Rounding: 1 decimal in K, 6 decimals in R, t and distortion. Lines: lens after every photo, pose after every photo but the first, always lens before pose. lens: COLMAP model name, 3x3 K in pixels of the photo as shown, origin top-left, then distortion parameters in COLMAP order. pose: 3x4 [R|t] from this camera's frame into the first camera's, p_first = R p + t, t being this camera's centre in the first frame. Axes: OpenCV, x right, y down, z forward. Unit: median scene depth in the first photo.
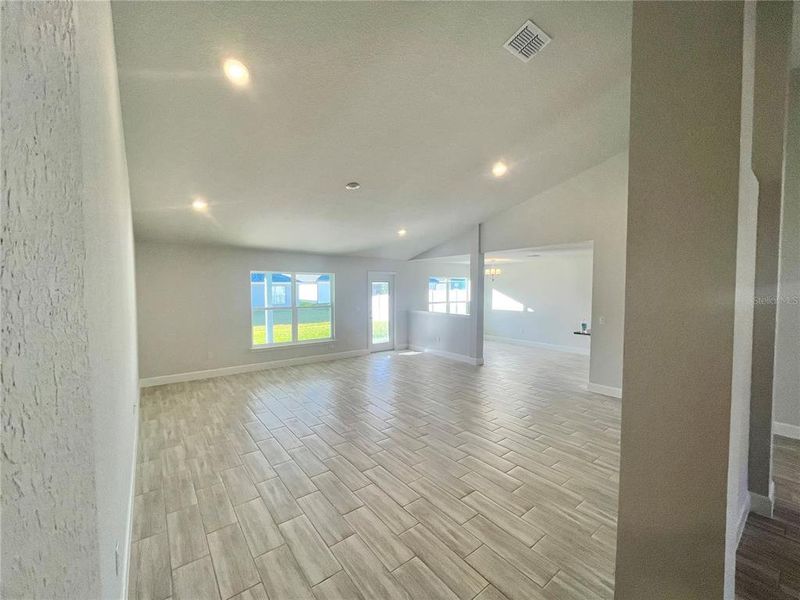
lens RADIAL K [[325.4, 0, 400.0], [0, 325.4, 300.0], [0, 0, 1]] dist [-0.000814, -0.000165]
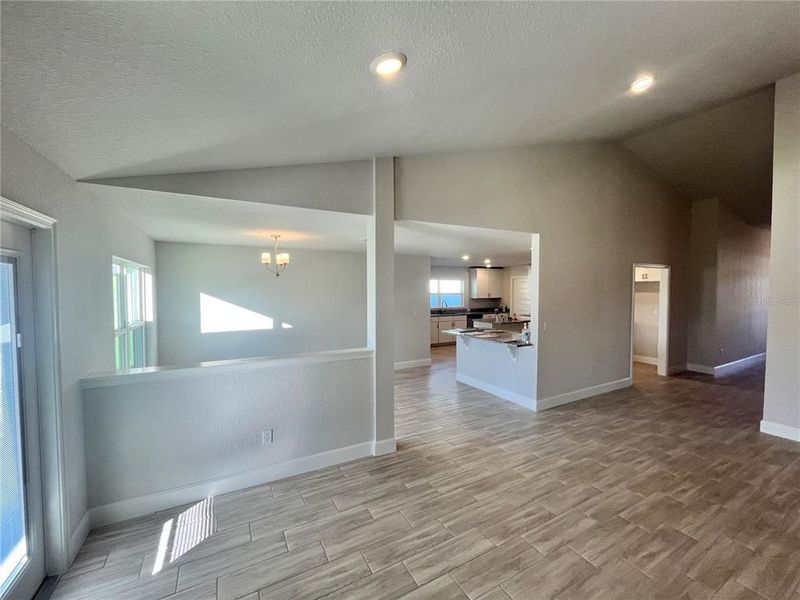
lens RADIAL K [[325.4, 0, 400.0], [0, 325.4, 300.0], [0, 0, 1]] dist [-0.000814, -0.000165]
pose [[0.157663, -0.031232, 0.986999, -0.186856], [0.038079, 0.998949, 0.025527, -0.027550], [-0.986758, 0.033559, 0.158687, 0.737046]]
